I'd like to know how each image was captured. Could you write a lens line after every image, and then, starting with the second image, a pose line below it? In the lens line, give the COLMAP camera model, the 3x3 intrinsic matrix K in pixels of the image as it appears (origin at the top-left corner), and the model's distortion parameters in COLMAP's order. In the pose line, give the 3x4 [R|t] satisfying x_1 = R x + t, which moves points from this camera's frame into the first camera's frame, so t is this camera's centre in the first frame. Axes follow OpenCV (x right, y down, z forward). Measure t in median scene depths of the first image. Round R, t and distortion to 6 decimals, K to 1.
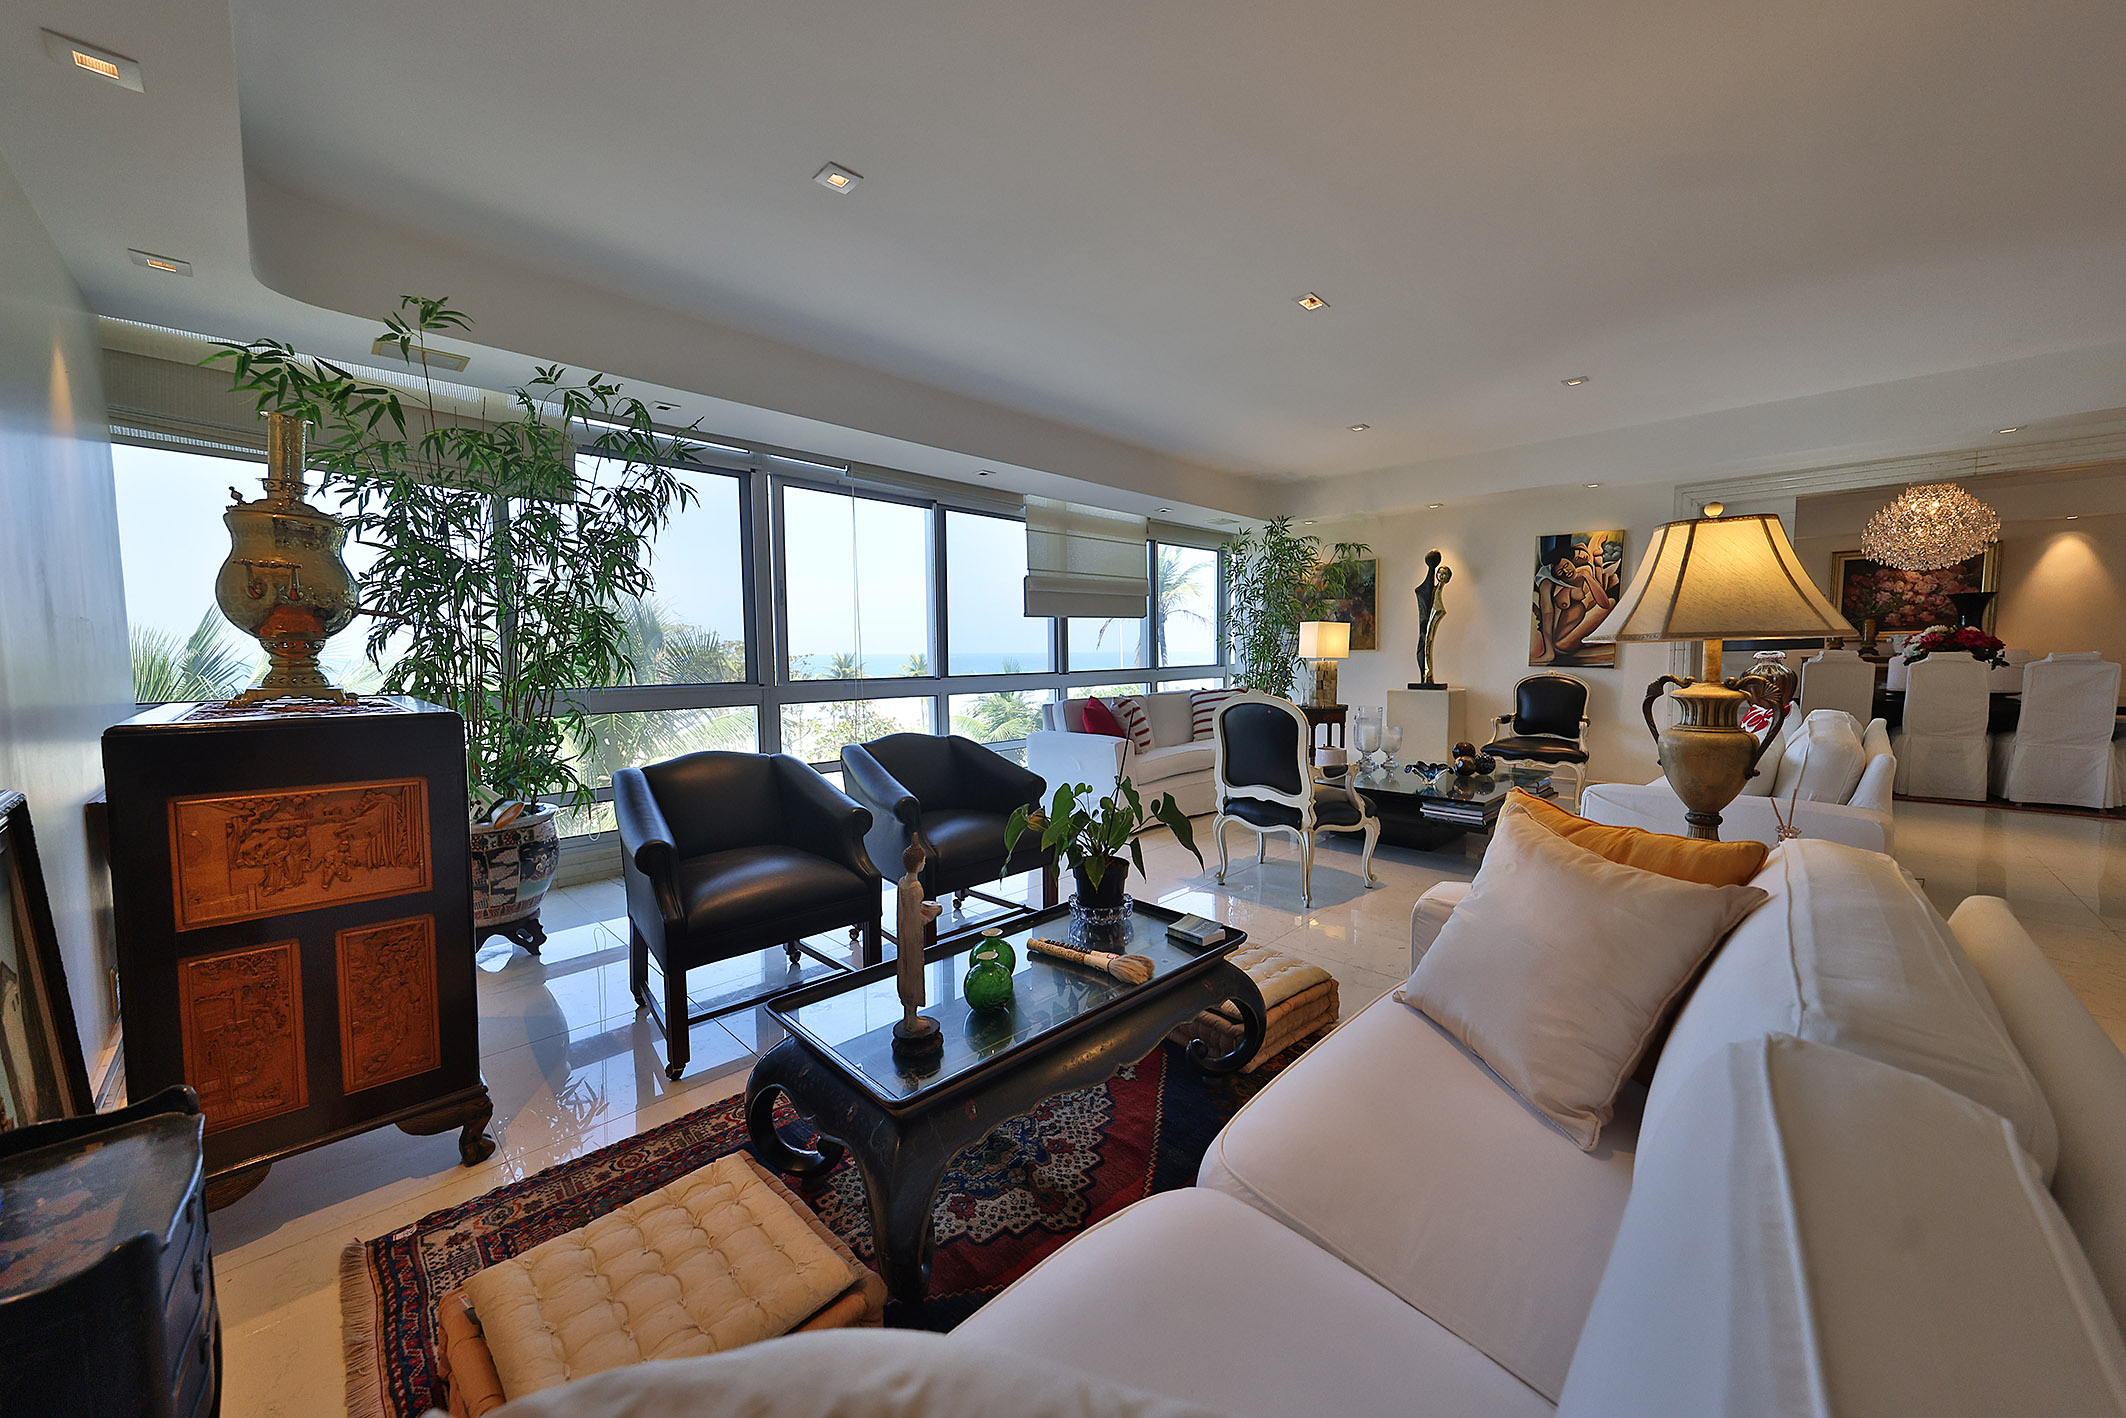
lens RADIAL K [[748.8, 0, 1060.7], [0, 748.8, 707.3], [0, 0, 1]] dist [0.004448, -0.001219]
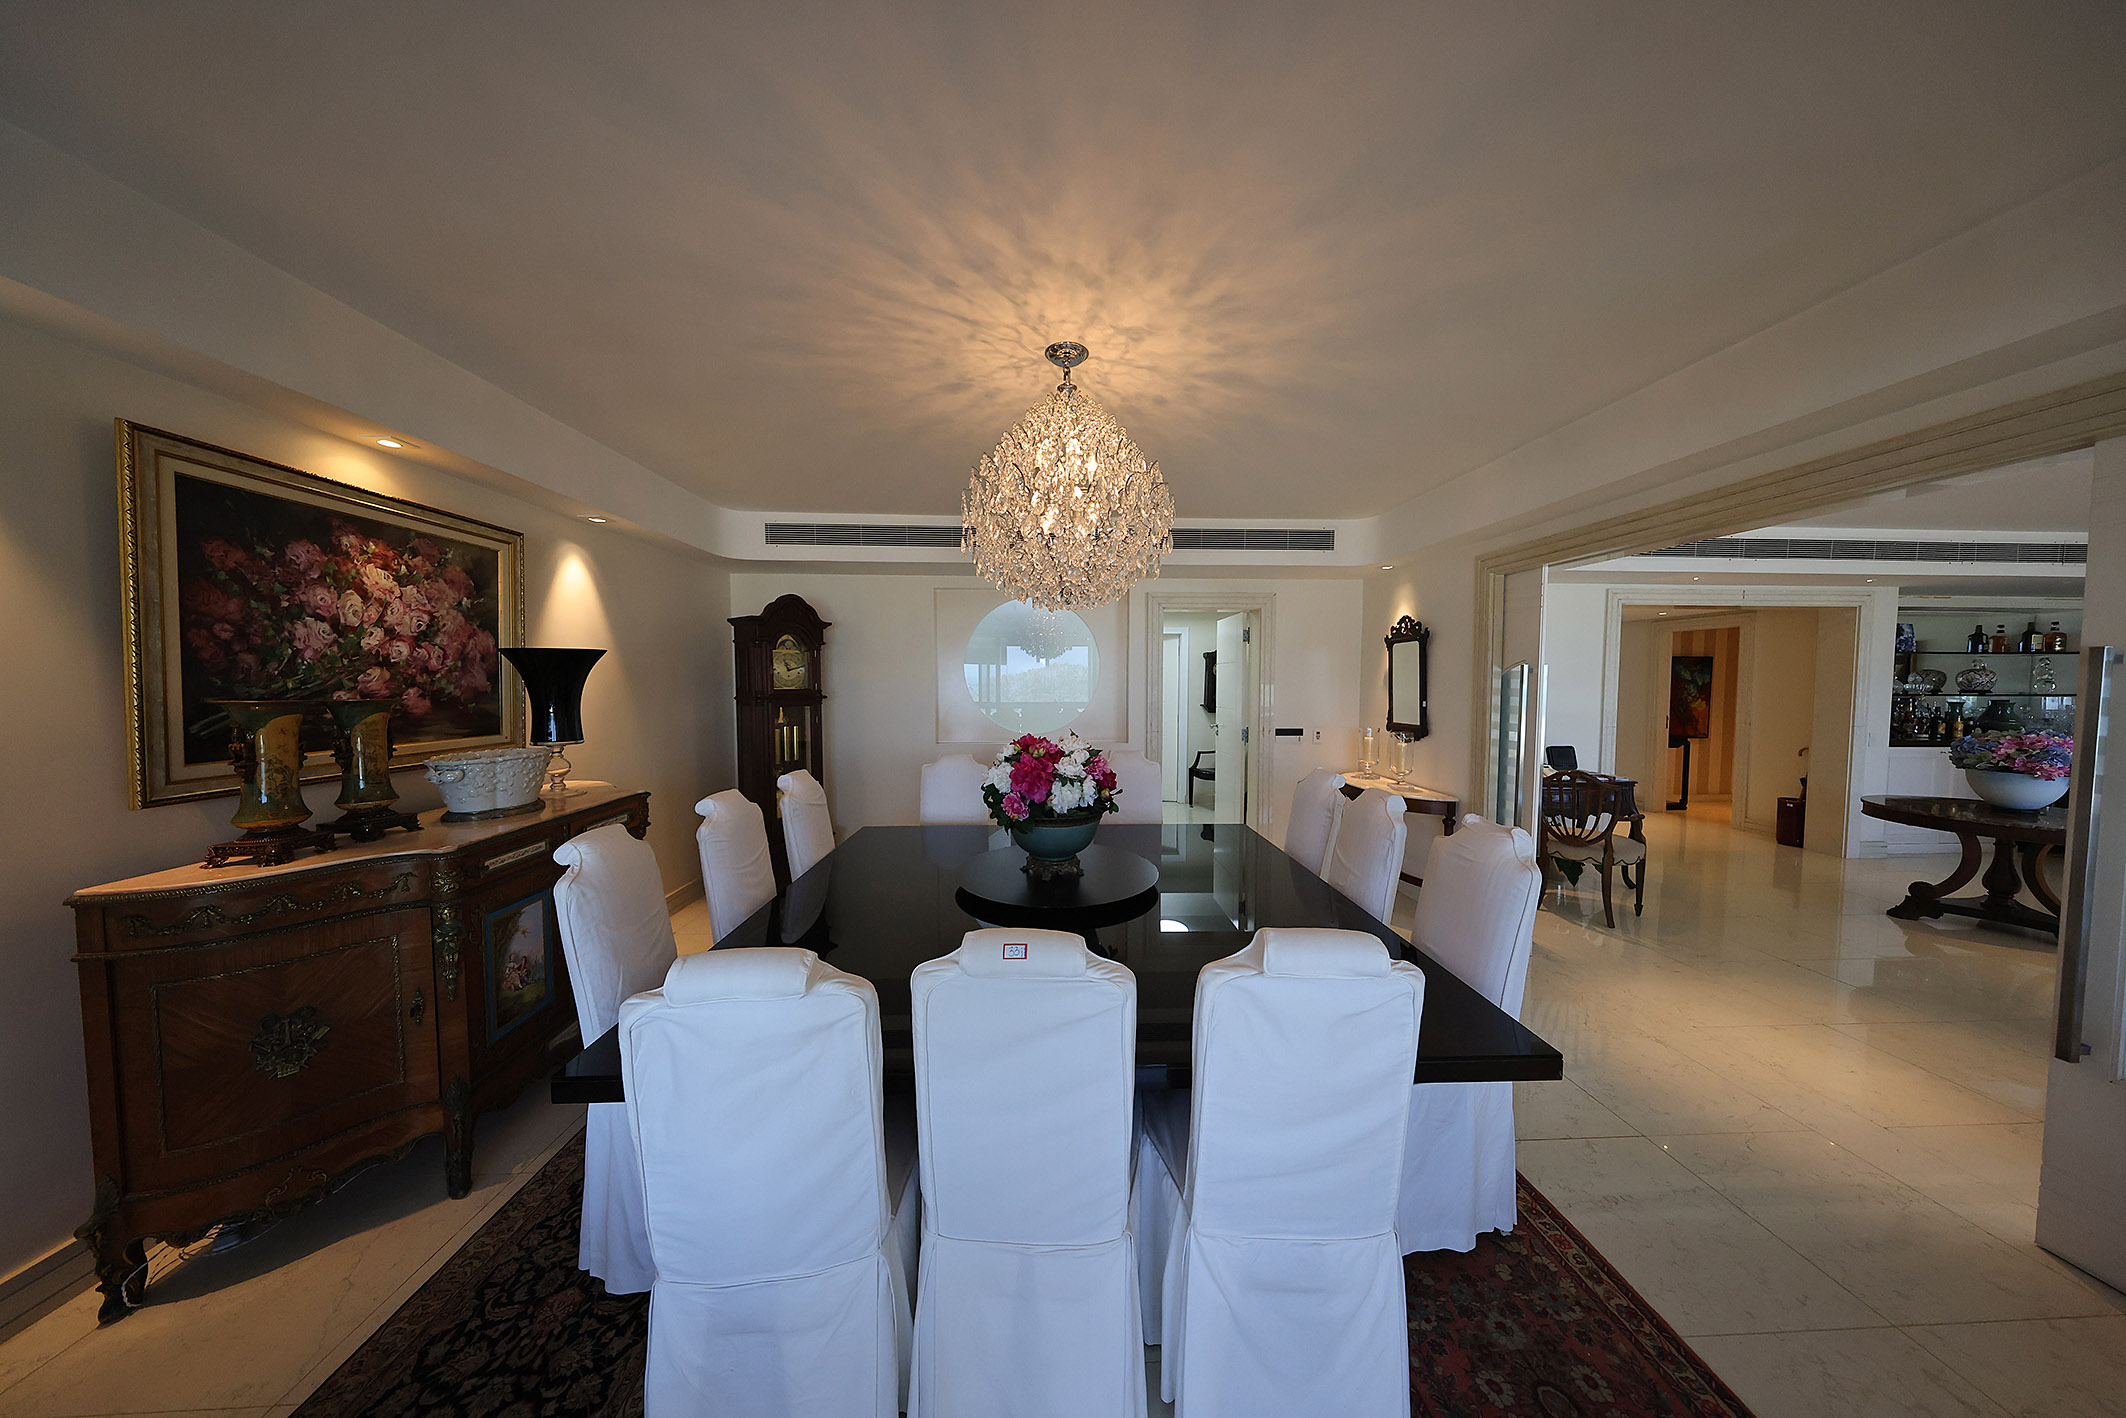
lens RADIAL K [[611.6, 0, 1069.7], [0, 611.6, 707.9], [0, 0, 1]] dist [0.000040, -0.000214]
pose [[-0.741039, -0.019090, 0.671191, 0.916922], [0.057232, 0.994163, 0.091463, -0.159481], [-0.669018, 0.106191, -0.735621, 1.266410]]
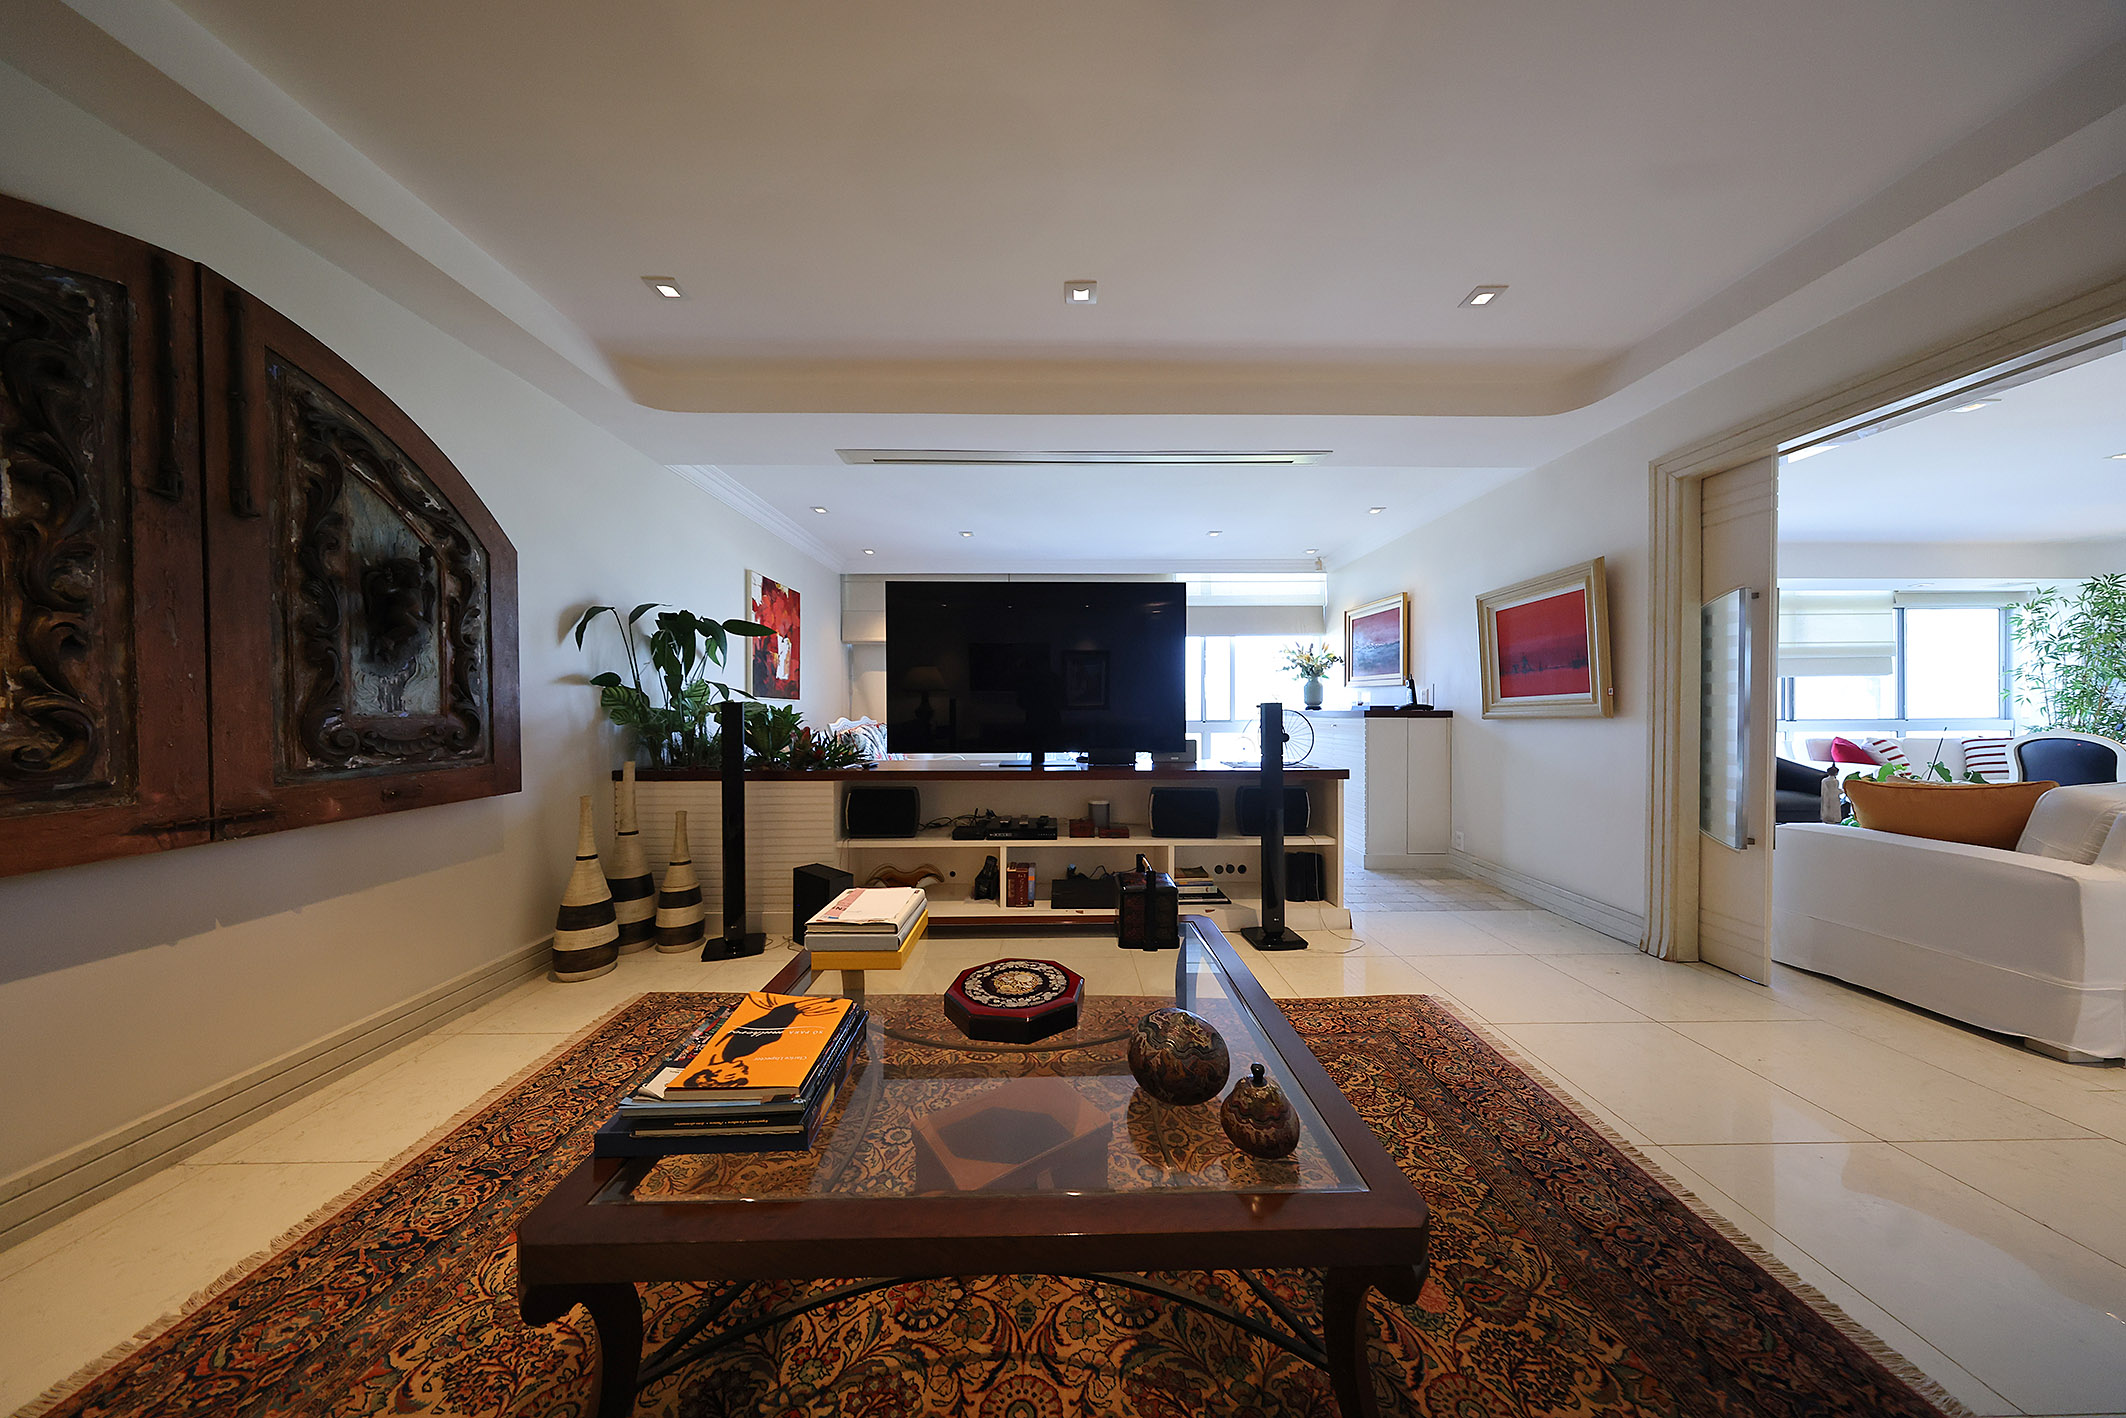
lens RADIAL K [[611.6, 0, 1063.3], [0, 611.6, 711.9], [0, 0, 1]] dist [0.000040, -0.000214]
pose [[0.715664, 0.010142, -0.698371, -0.153788], [-0.056674, 0.997441, -0.043593, 0.054873], [0.696141, 0.070777, 0.714407, -0.612274]]
